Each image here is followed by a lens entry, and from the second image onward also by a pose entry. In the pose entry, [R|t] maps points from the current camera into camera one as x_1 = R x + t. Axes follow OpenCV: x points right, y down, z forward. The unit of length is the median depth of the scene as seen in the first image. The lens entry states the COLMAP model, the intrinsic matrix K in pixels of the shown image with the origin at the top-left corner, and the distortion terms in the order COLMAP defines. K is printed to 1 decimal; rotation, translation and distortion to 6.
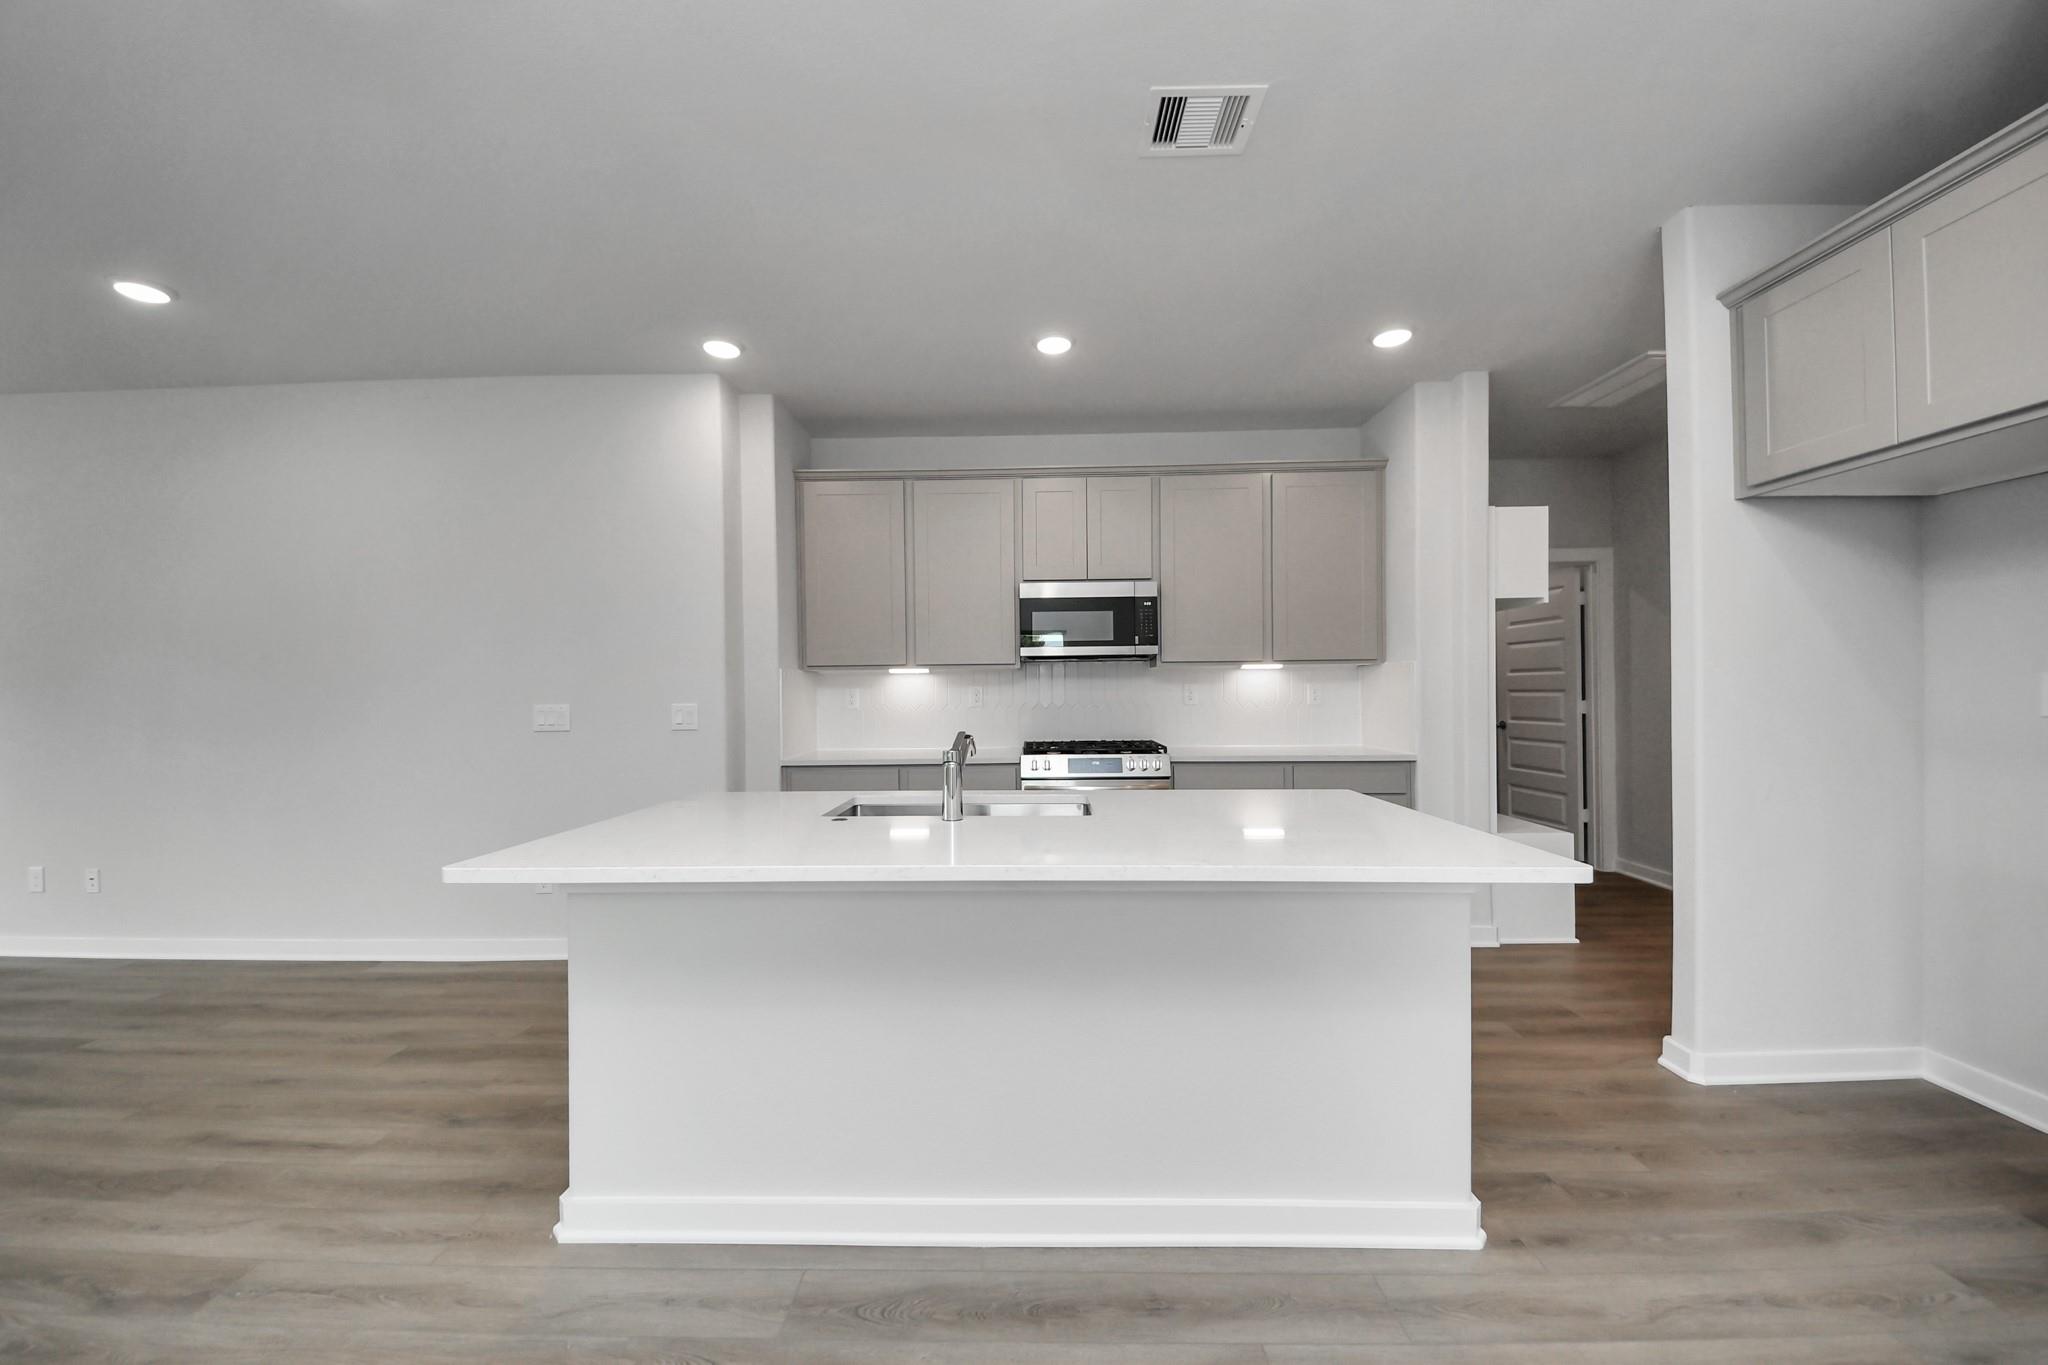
lens RADIAL K [[749.4, 0, 1012.5], [0, 749.4, 698.2], [0, 0, 1]] dist [0.006180, -0.005204]
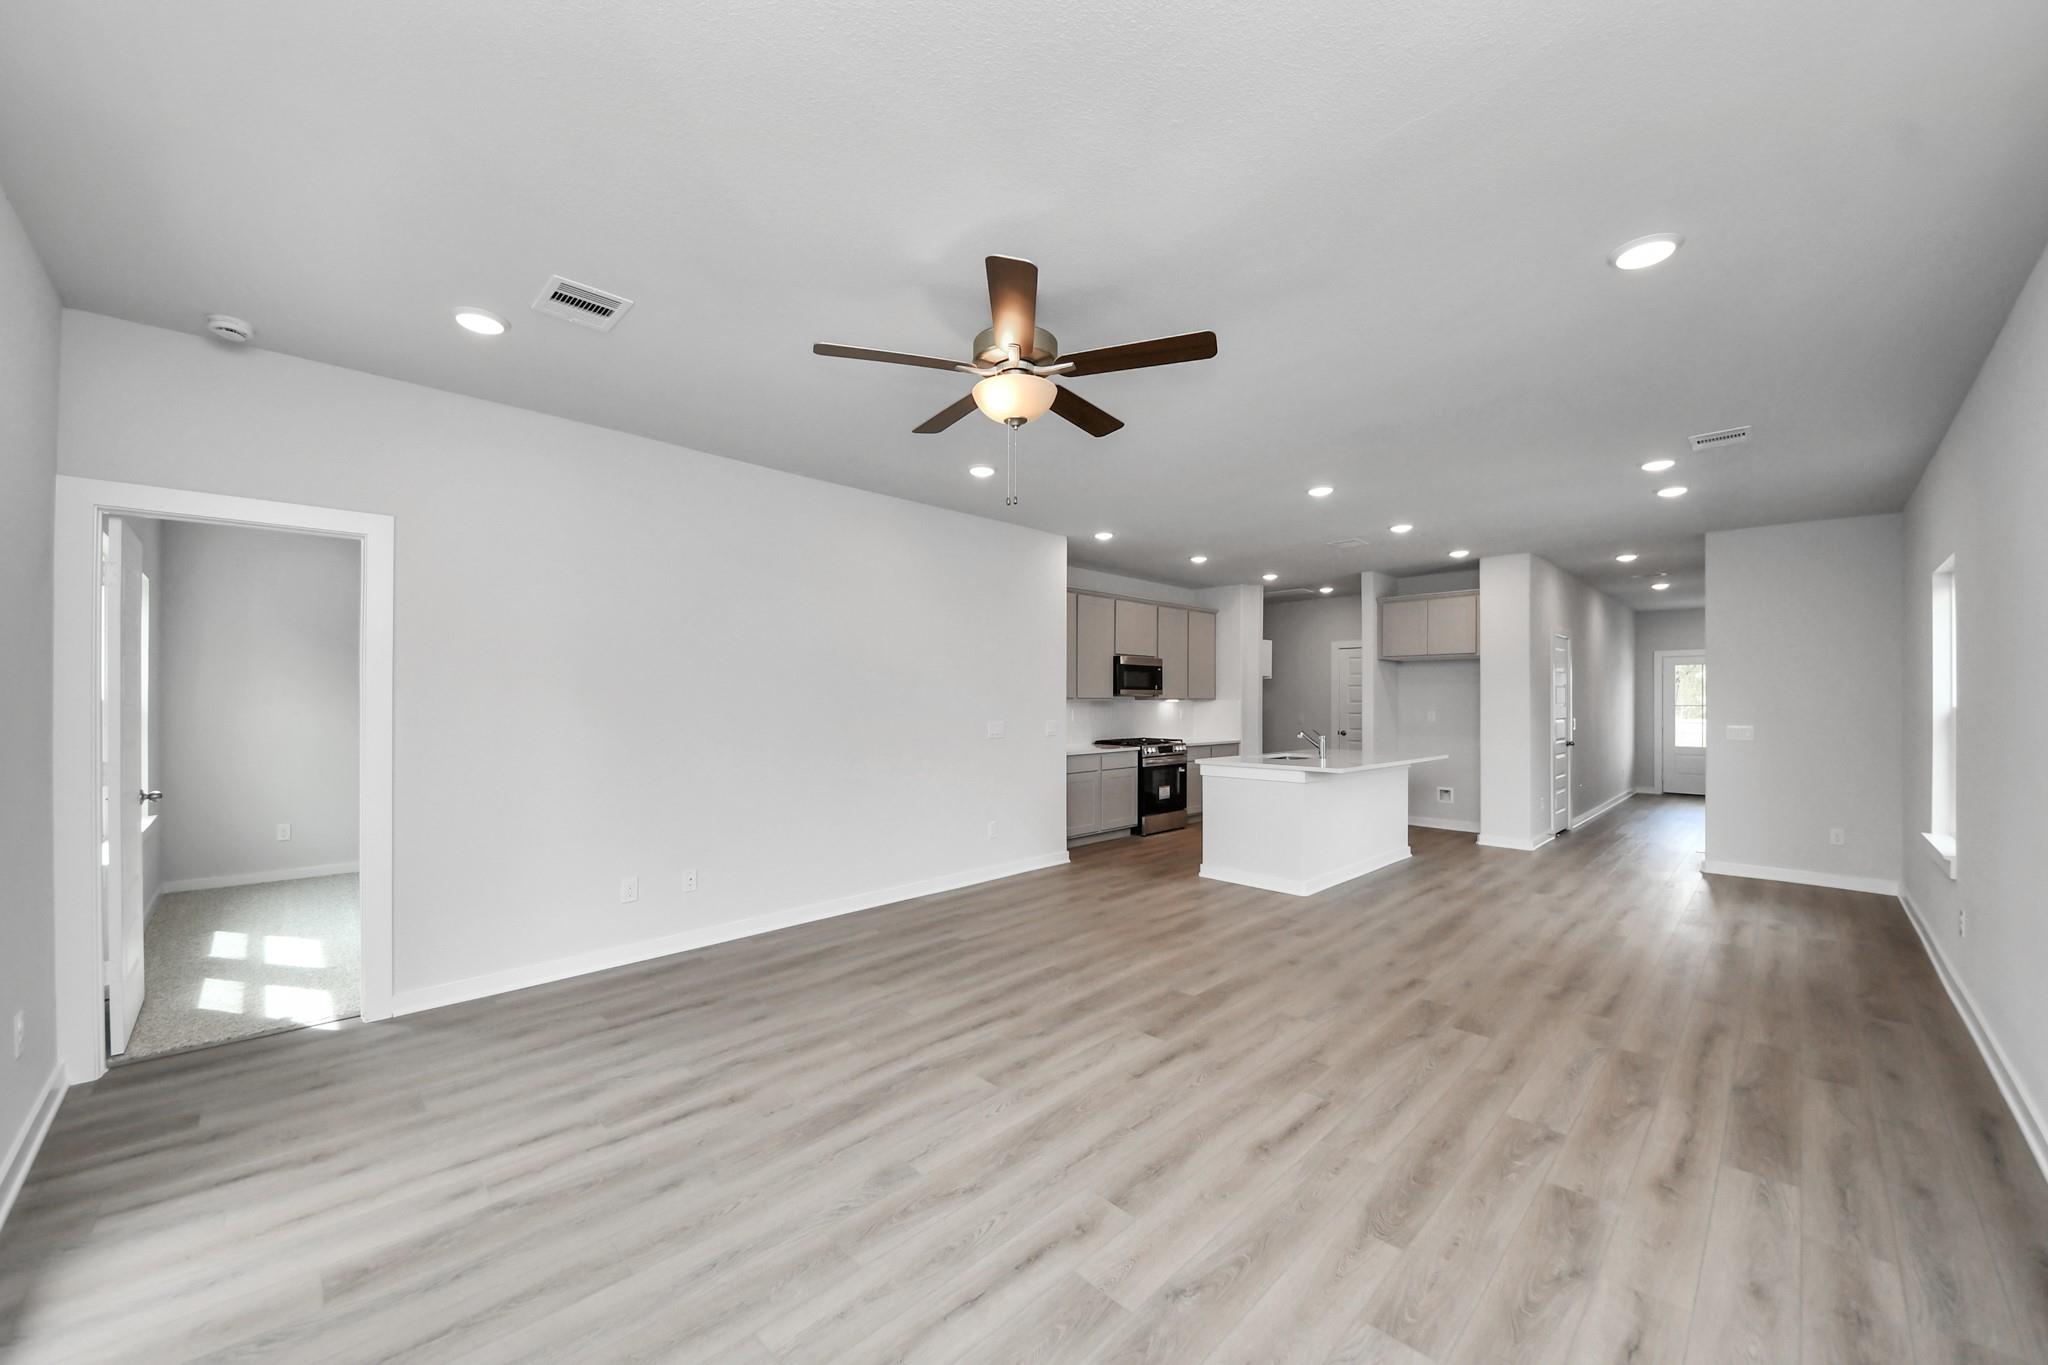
lens RADIAL K [[749.4, 0, 1012.1], [0, 749.4, 696.9], [0, 0, 1]] dist [0.006180, -0.005204]
pose [[0.682266, 0.011031, 0.731021, -2.112323], [-0.013119, 0.999910, -0.002844, -0.045899], [-0.730986, -0.007650, 0.682349, -0.155956]]
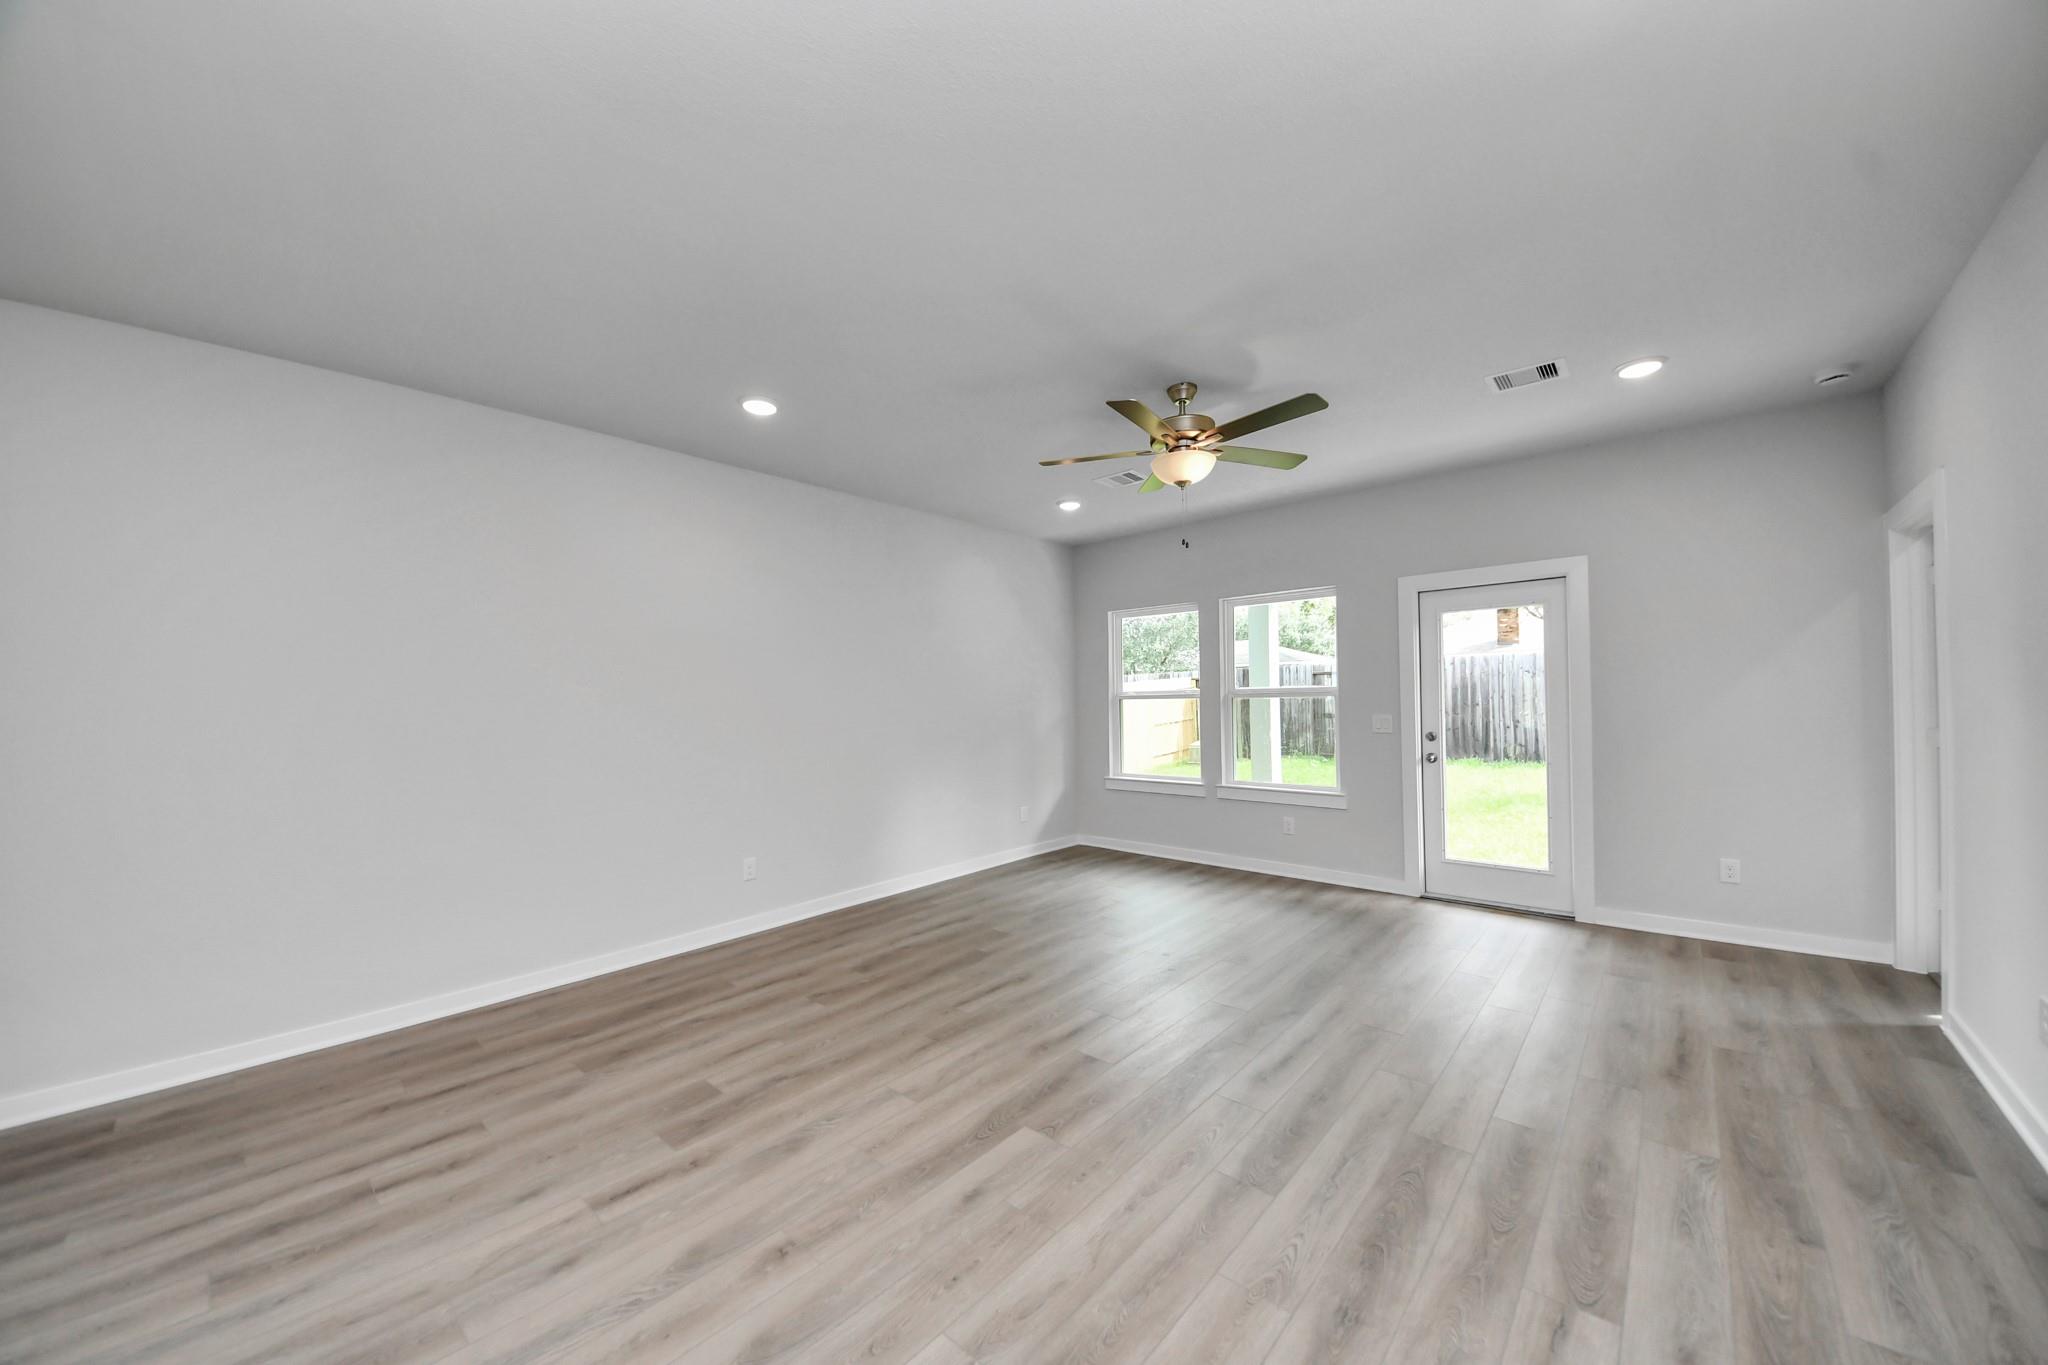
lens RADIAL K [[749.4, 0, 1010.9], [0, 749.4, 693.8], [0, 0, 1]] dist [0.006180, -0.005204]
pose [[-0.638324, 0.020300, -0.769500, -0.461155], [0.028454, 0.999591, 0.002766, -0.041122], [0.769241, -0.020130, -0.638641, 0.924183]]
